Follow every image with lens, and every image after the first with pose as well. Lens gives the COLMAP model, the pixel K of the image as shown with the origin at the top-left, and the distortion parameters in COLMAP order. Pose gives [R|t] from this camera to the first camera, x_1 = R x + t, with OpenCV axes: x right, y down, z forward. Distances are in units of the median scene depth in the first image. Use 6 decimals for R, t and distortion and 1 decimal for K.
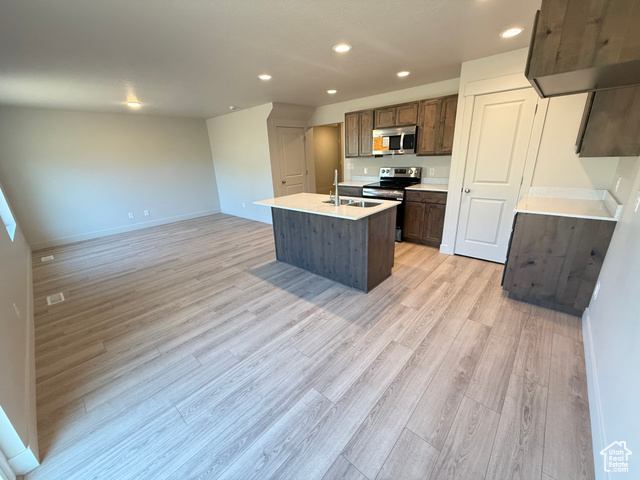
lens RADIAL K [[255.4, 0, 320.0], [0, 255.4, 240.0], [0, 0, 1]] dist [0.001648, 0.000036]
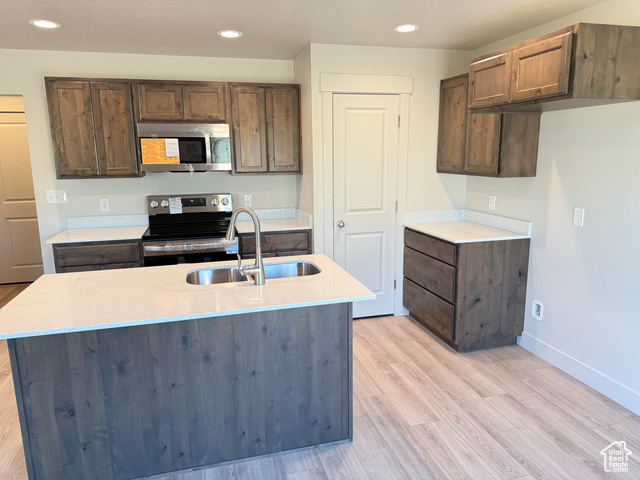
lens RADIAL K [[449.0, 0, 320.0], [0, 449.0, 242.8], [0, 0, 1]] dist [0.081119, -0.108715]
pose [[0.537472, -0.129610, 0.833262, -0.514409], [0.259652, 0.965547, -0.017295, -0.157328], [-0.802312, 0.225654, 0.552608, 0.442532]]
